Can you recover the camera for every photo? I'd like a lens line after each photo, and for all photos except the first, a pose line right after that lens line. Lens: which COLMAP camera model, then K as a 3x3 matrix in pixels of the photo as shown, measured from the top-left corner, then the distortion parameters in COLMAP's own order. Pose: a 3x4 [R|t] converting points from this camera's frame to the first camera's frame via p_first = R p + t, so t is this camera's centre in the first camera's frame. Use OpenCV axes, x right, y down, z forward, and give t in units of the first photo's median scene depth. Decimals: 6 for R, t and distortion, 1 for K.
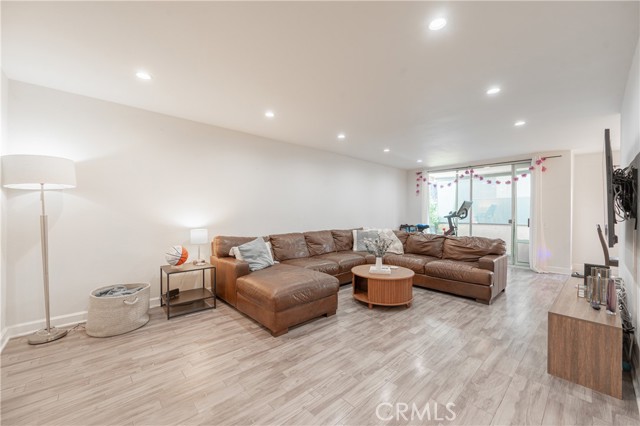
lens RADIAL K [[249.5, 0, 320.0], [0, 249.5, 213.0], [0, 0, 1]] dist [-0.005417, -0.000337]
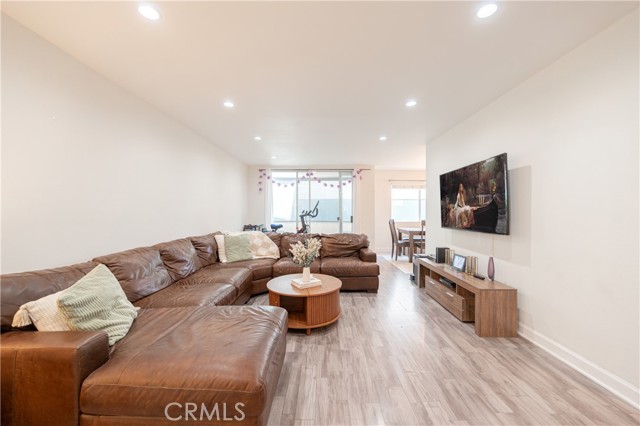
lens RADIAL K [[249.5, 0, 320.0], [0, 249.5, 213.0], [0, 0, 1]] dist [-0.005417, -0.000337]
pose [[0.679776, -0.007491, 0.733382, -0.218254], [0.004405, 0.999972, 0.006131, -0.001964], [-0.733407, -0.000937, 0.679790, 0.278538]]
